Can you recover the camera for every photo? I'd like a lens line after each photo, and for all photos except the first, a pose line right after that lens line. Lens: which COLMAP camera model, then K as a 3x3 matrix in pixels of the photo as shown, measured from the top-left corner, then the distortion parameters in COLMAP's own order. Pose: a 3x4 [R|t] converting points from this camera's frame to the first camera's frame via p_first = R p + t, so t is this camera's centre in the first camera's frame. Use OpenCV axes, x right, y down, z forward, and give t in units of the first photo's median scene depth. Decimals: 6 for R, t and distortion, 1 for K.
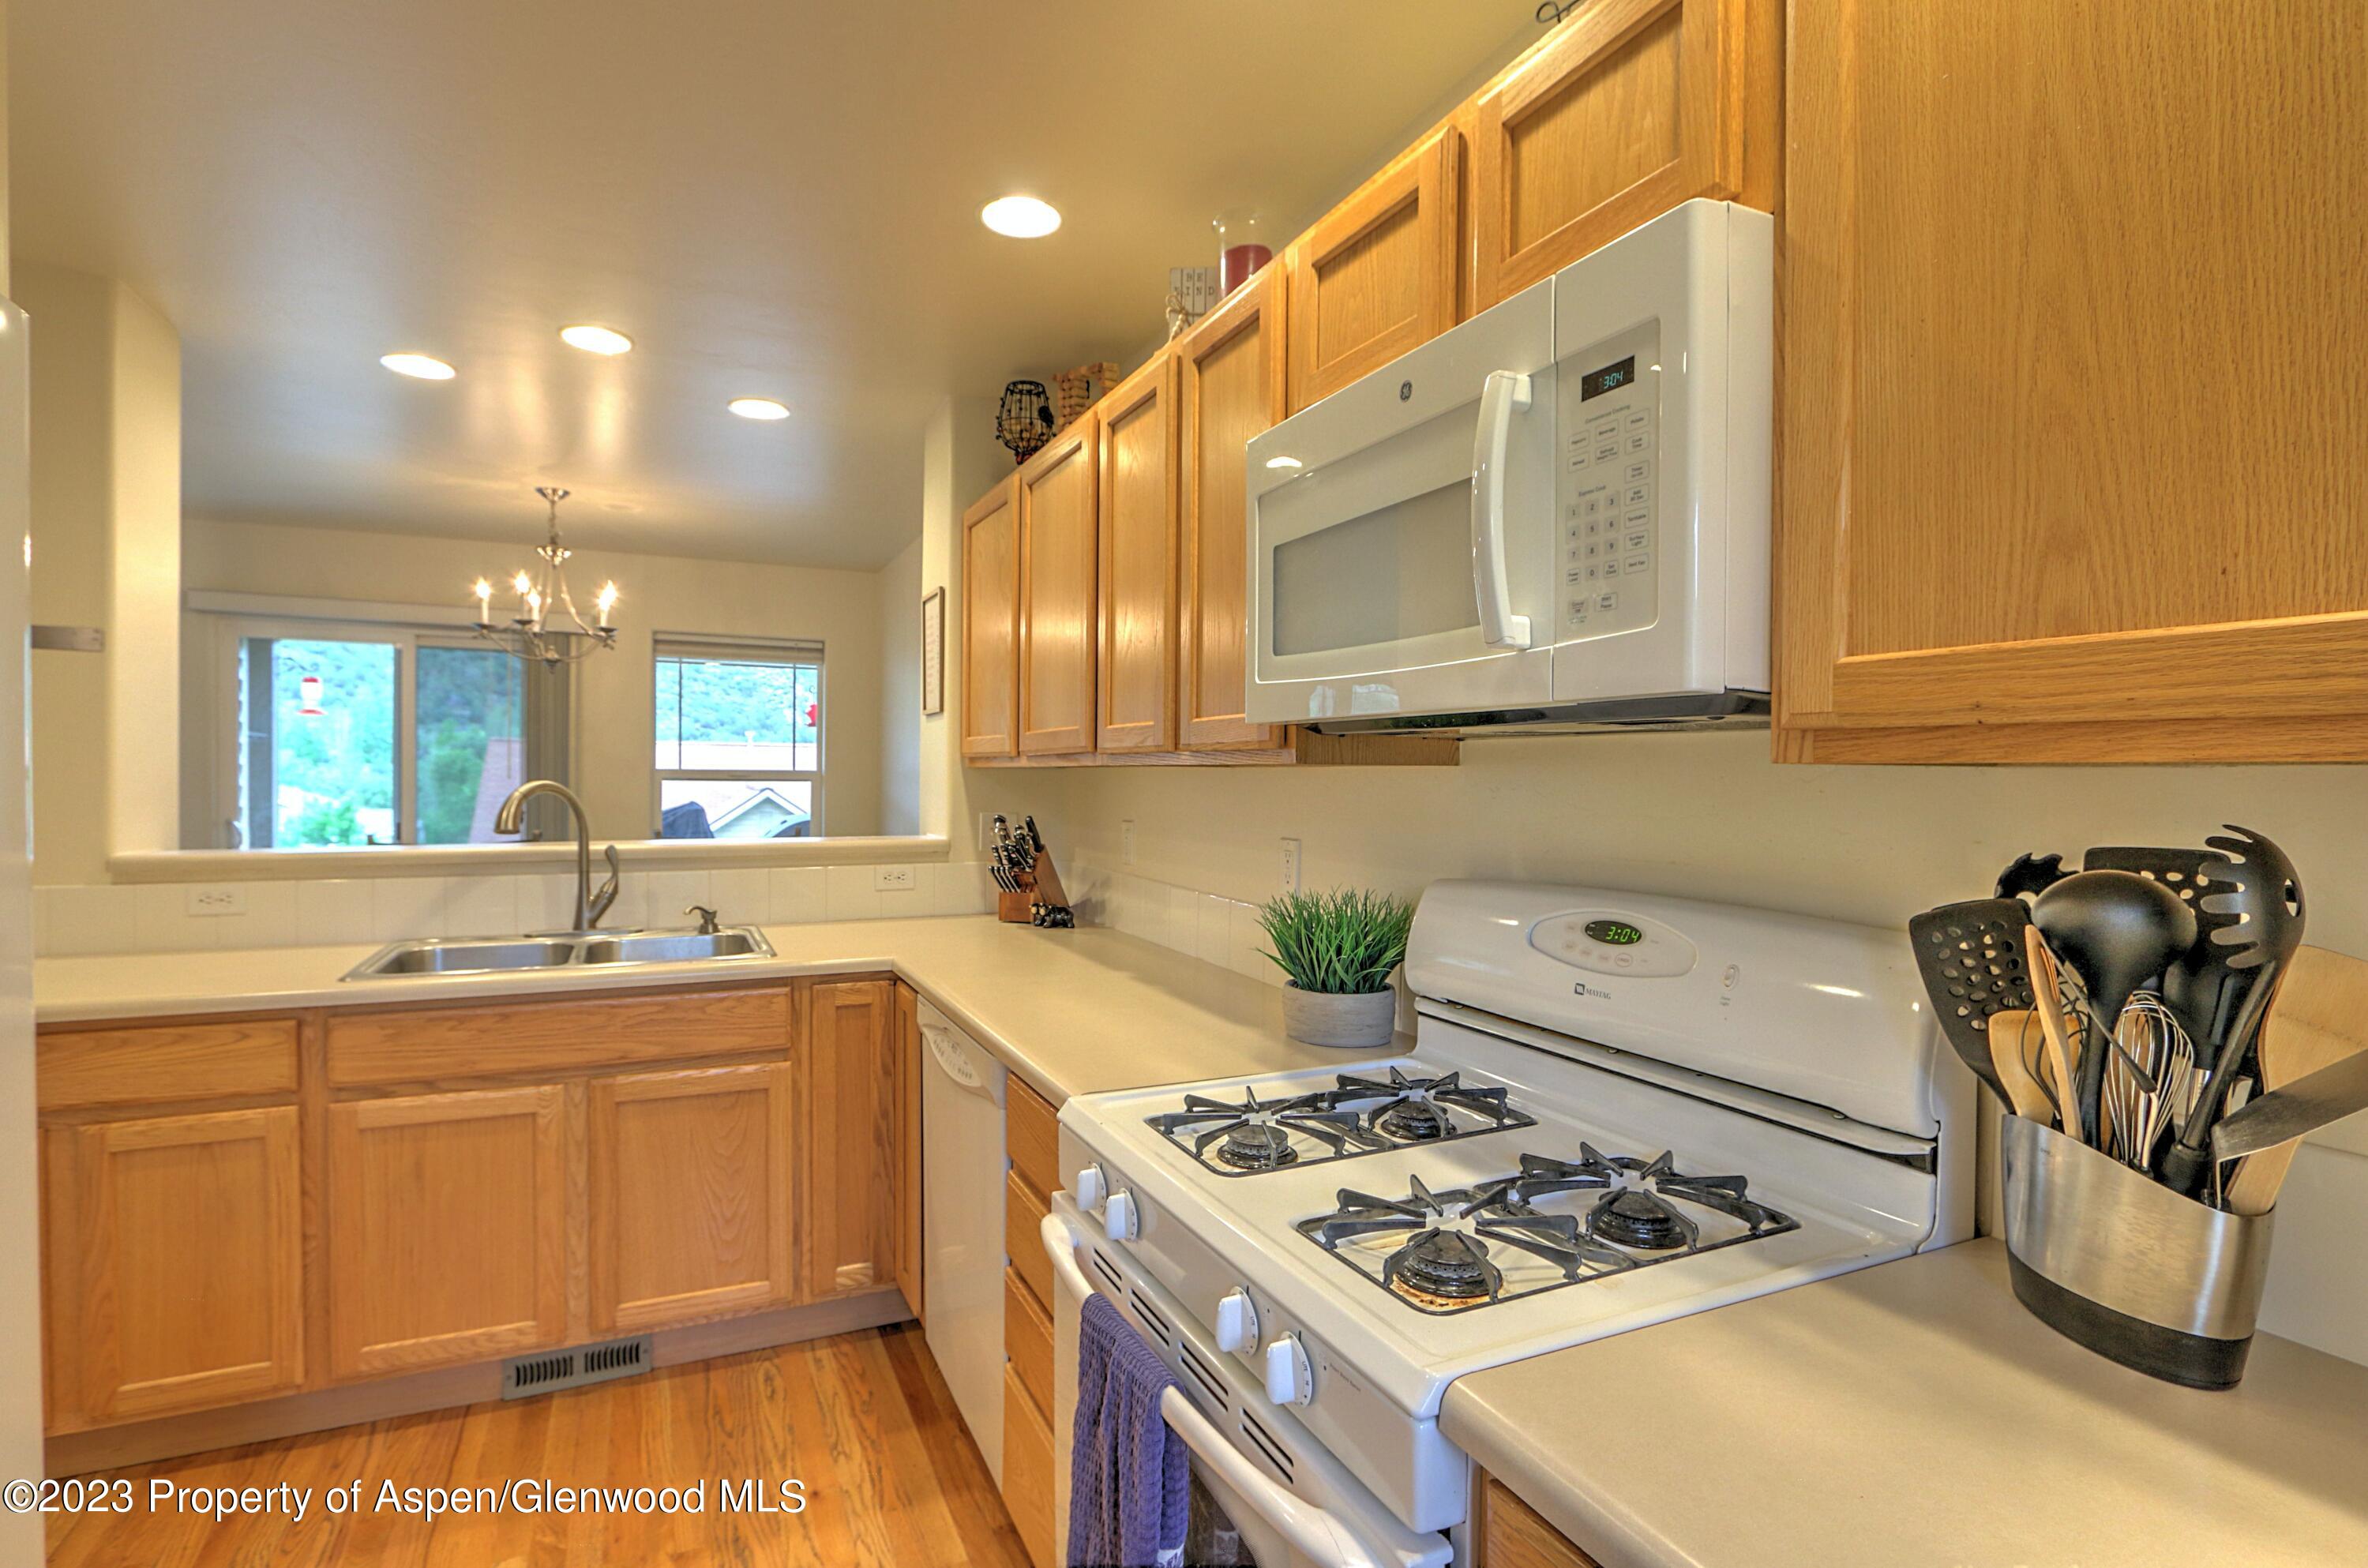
lens RADIAL K [[1110.7, 0, 1182.7], [0, 1110.7, 792.6], [0, 0, 1]] dist [-0.028713, 0.000193]
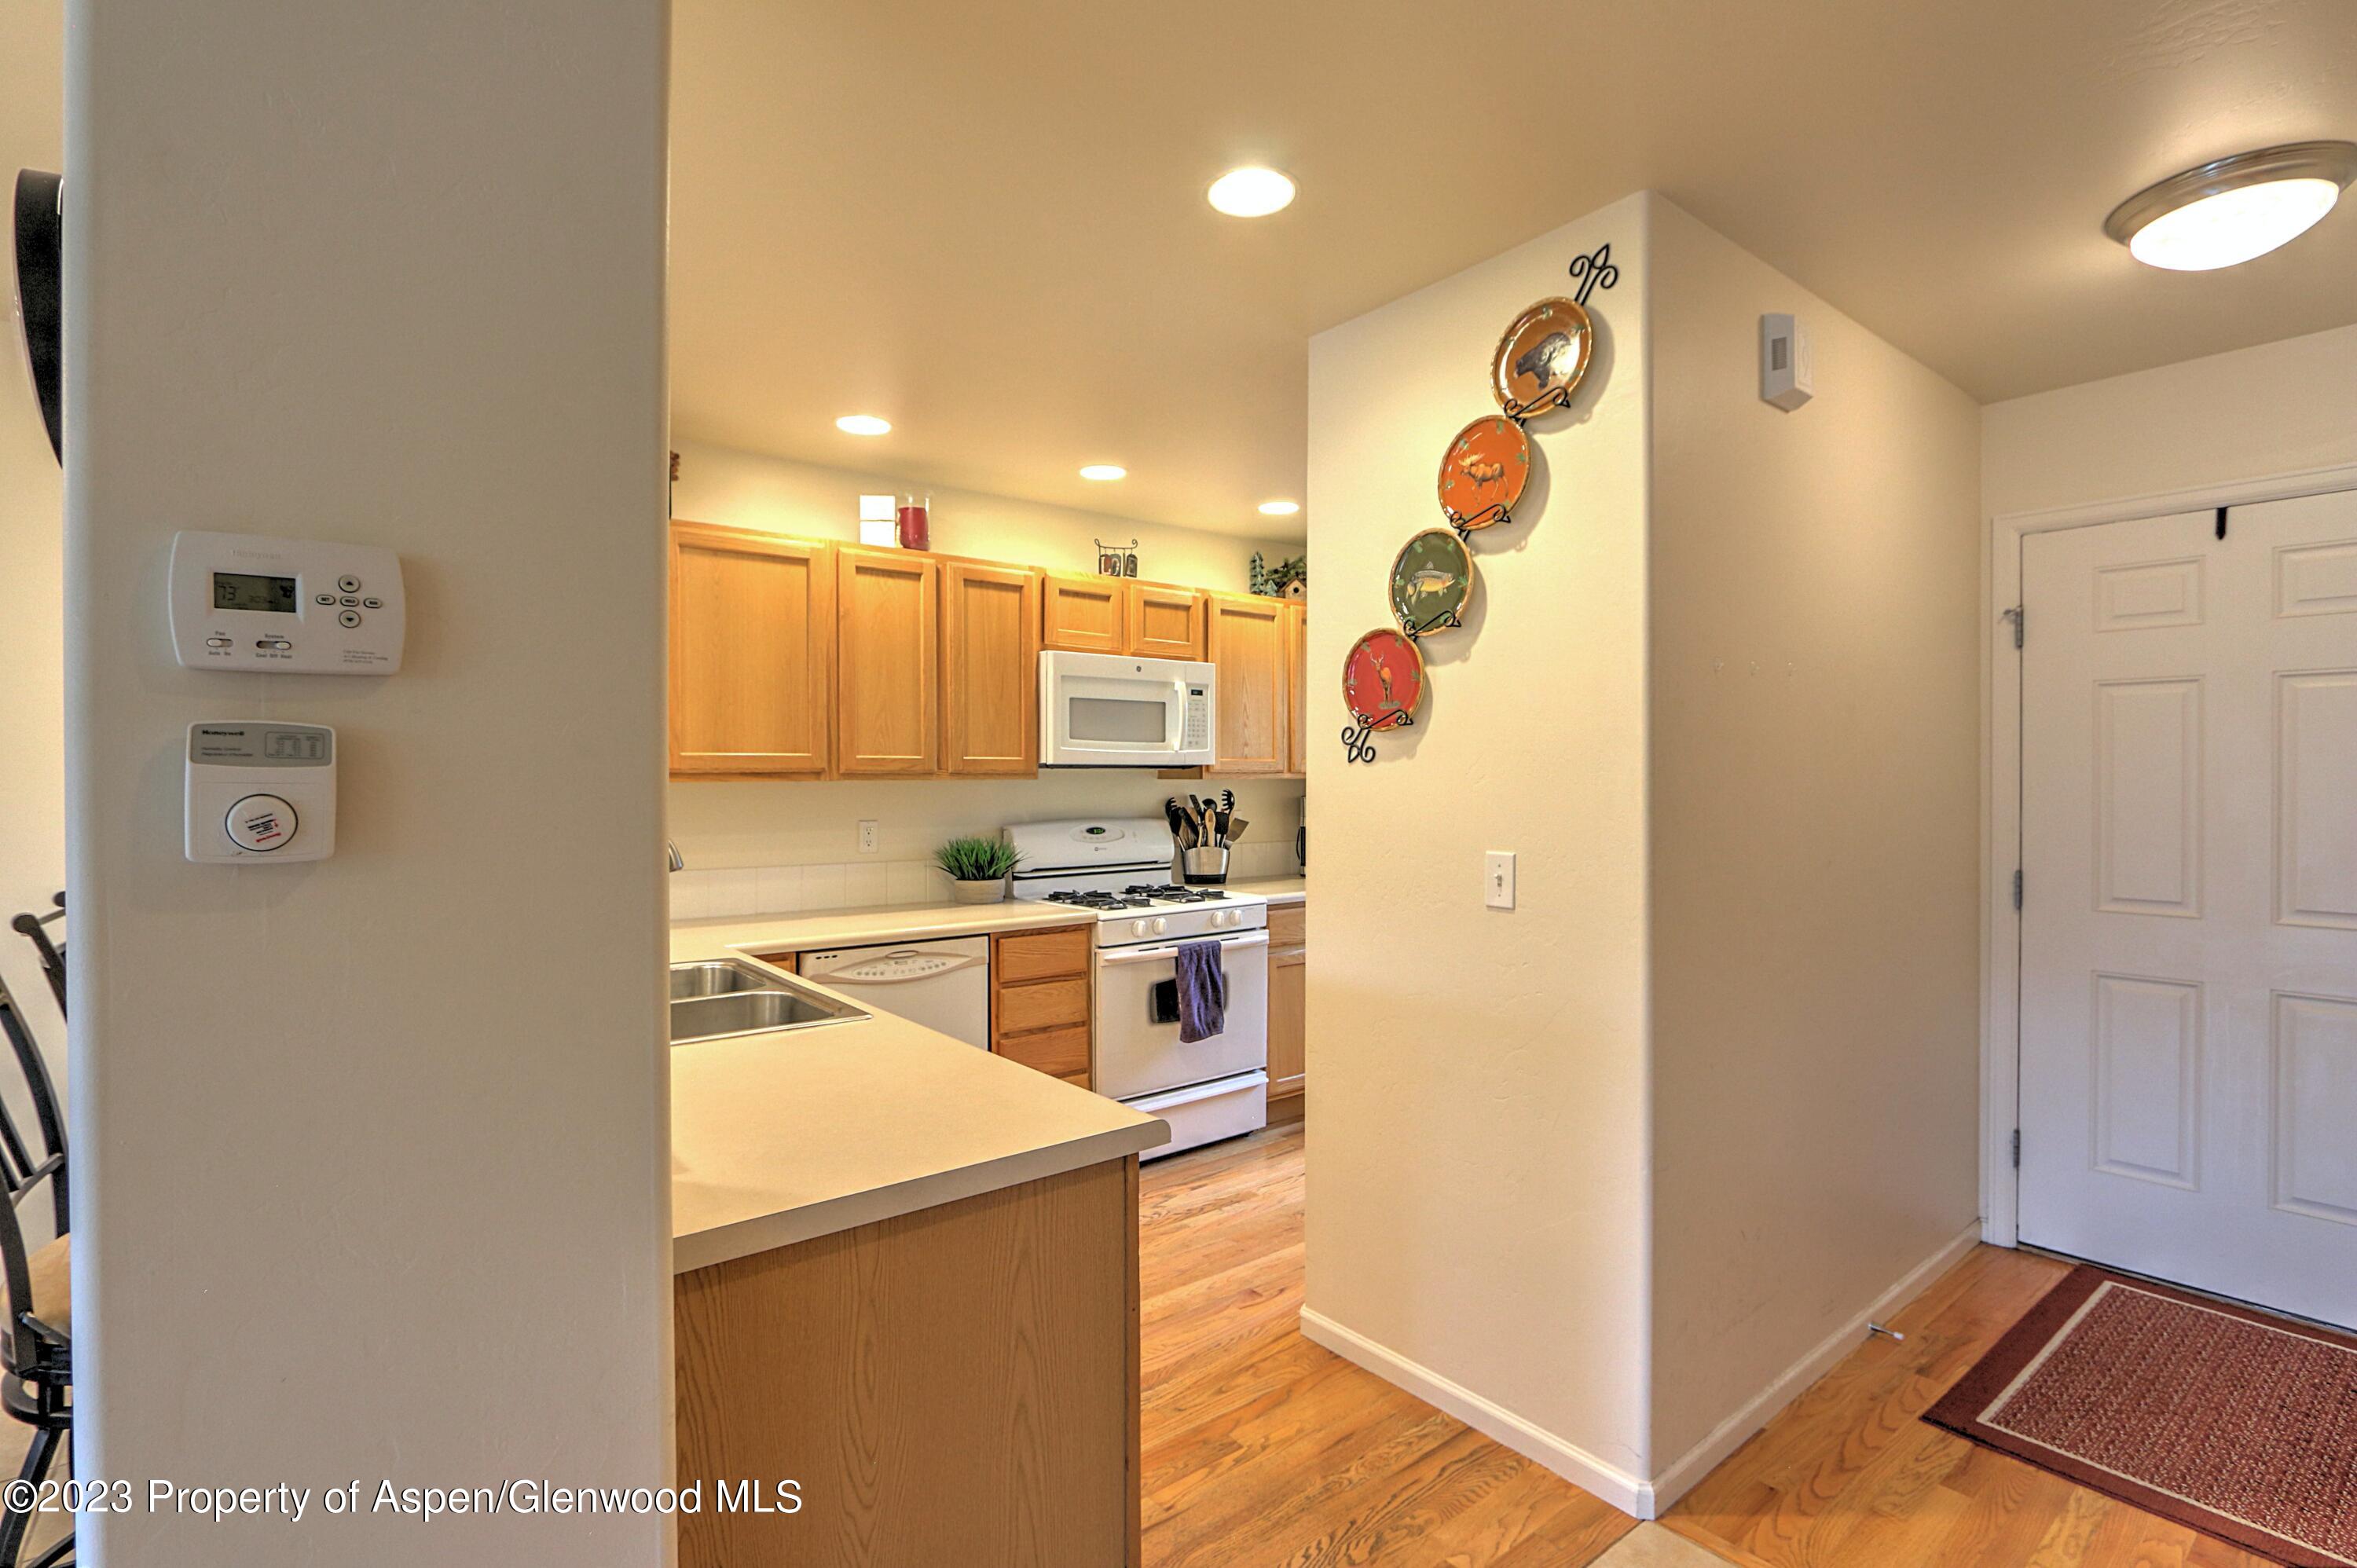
lens RADIAL K [[1105.5, 0, 1192.3], [0, 1105.5, 788.9], [0, 0, 1]] dist [-0.028713, 0.000193]
pose [[-0.222075, -0.023352, 0.974750, -3.212701], [0.015776, 0.999496, 0.027539, -0.090487], [-0.974902, 0.021494, -0.221595, 1.638907]]
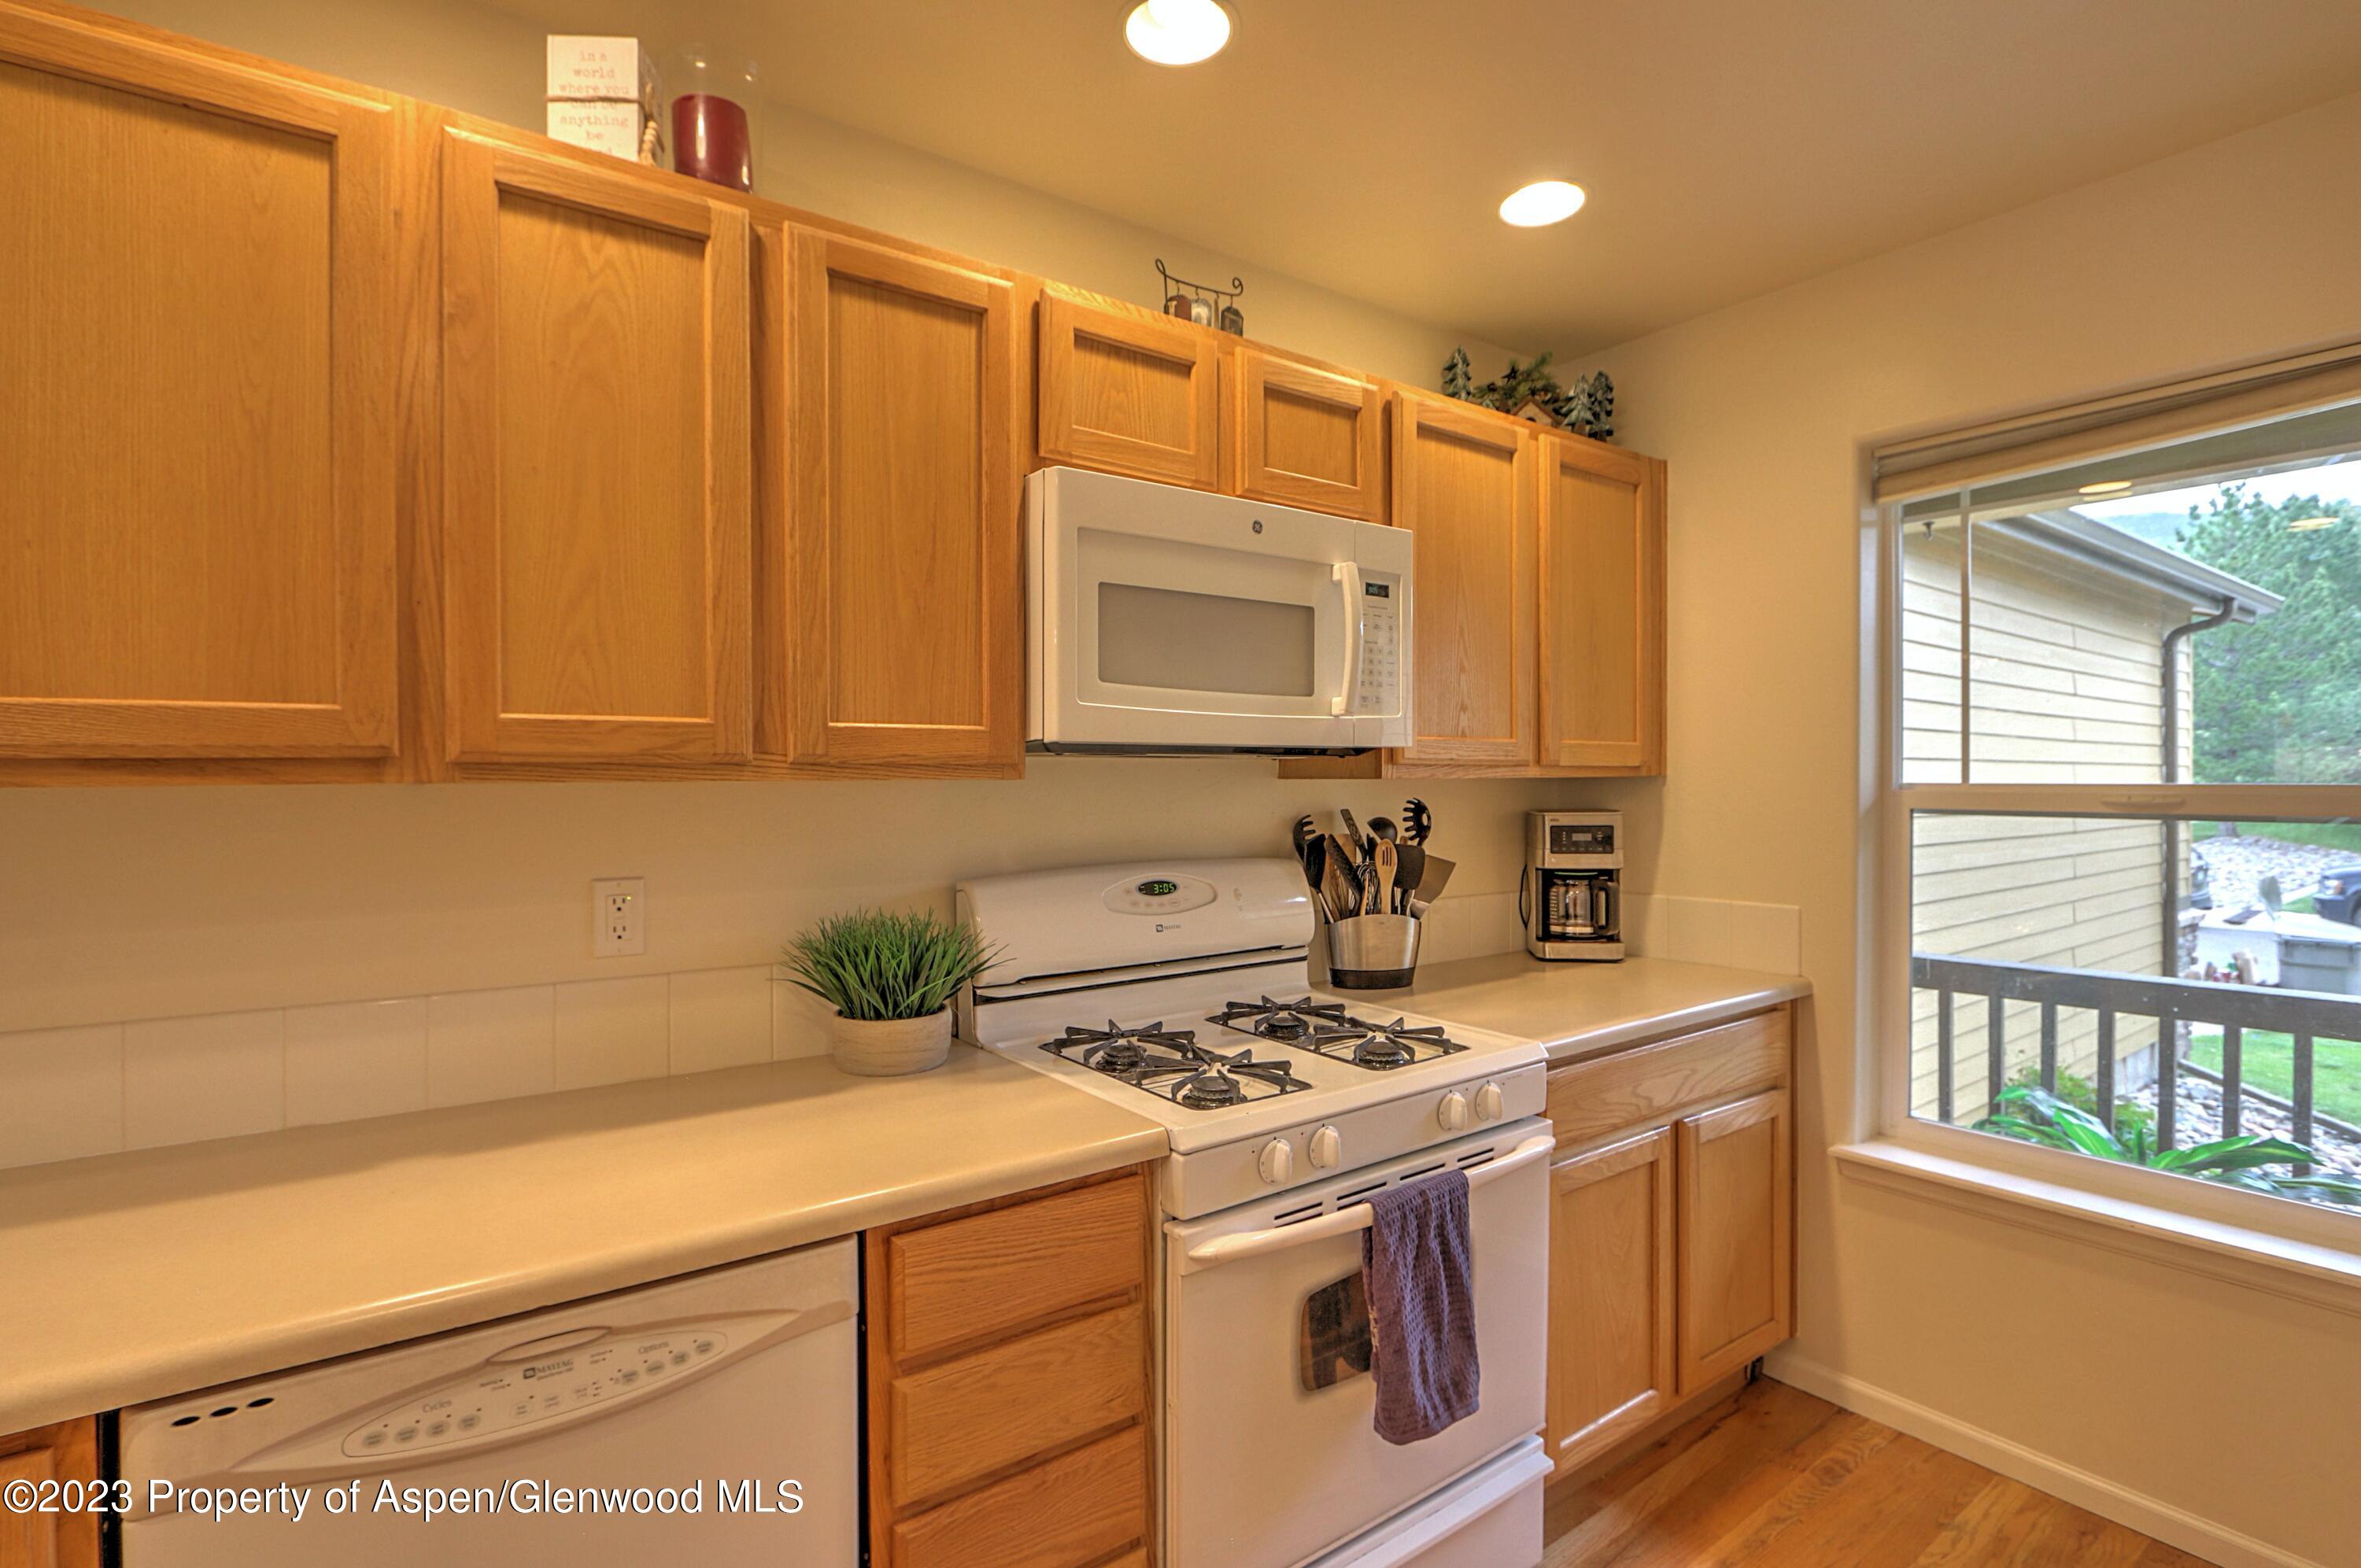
lens RADIAL K [[1107.3, 0, 1182.1], [0, 1107.3, 777.8], [0, 0, 1]] dist [-0.028713, 0.000193]
pose [[-0.172363, -0.010467, 0.984978, -1.275569], [0.019266, 0.999716, 0.013995, -0.052312], [-0.984845, 0.021389, -0.172112, 1.397742]]
